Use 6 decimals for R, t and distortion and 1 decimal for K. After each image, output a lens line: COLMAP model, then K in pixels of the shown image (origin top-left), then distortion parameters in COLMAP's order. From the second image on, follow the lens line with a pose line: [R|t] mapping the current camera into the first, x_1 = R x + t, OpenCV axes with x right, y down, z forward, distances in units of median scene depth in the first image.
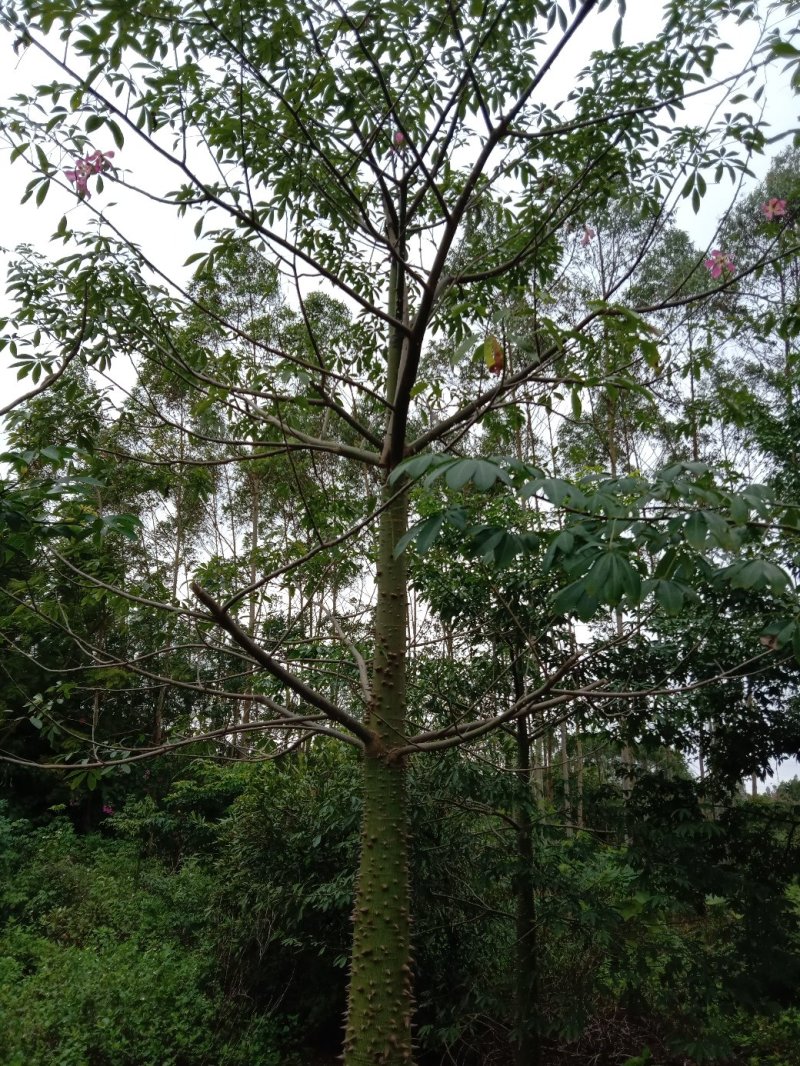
lens RADIAL K [[857.2, 0, 400.0], [0, 857.2, 533.0], [0, 0, 1]] dist [-0.005136, -0.003805]
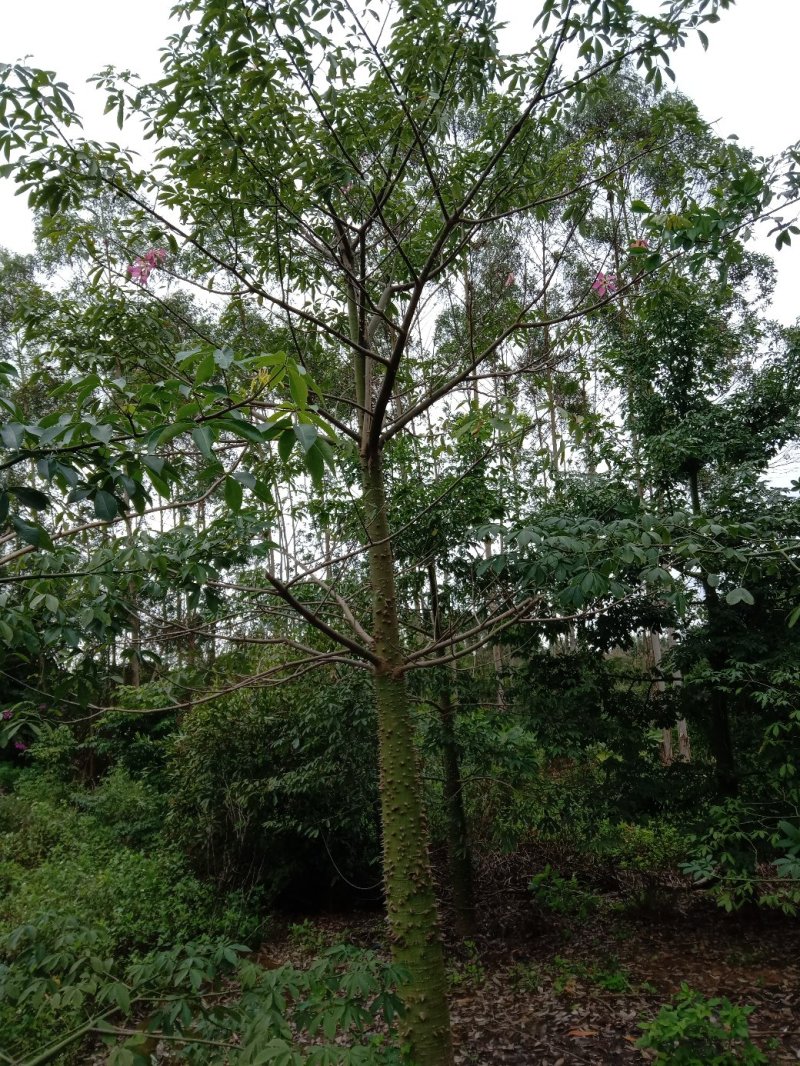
lens RADIAL K [[857.2, 0, 400.0], [0, 857.2, 533.0], [0, 0, 1]] dist [-0.005136, -0.003805]
pose [[0.985815, -0.096442, 0.137363, -0.178763], [0.079159, 0.988847, 0.126158, -0.138014], [-0.147998, -0.113495, 0.982454, -0.337764]]
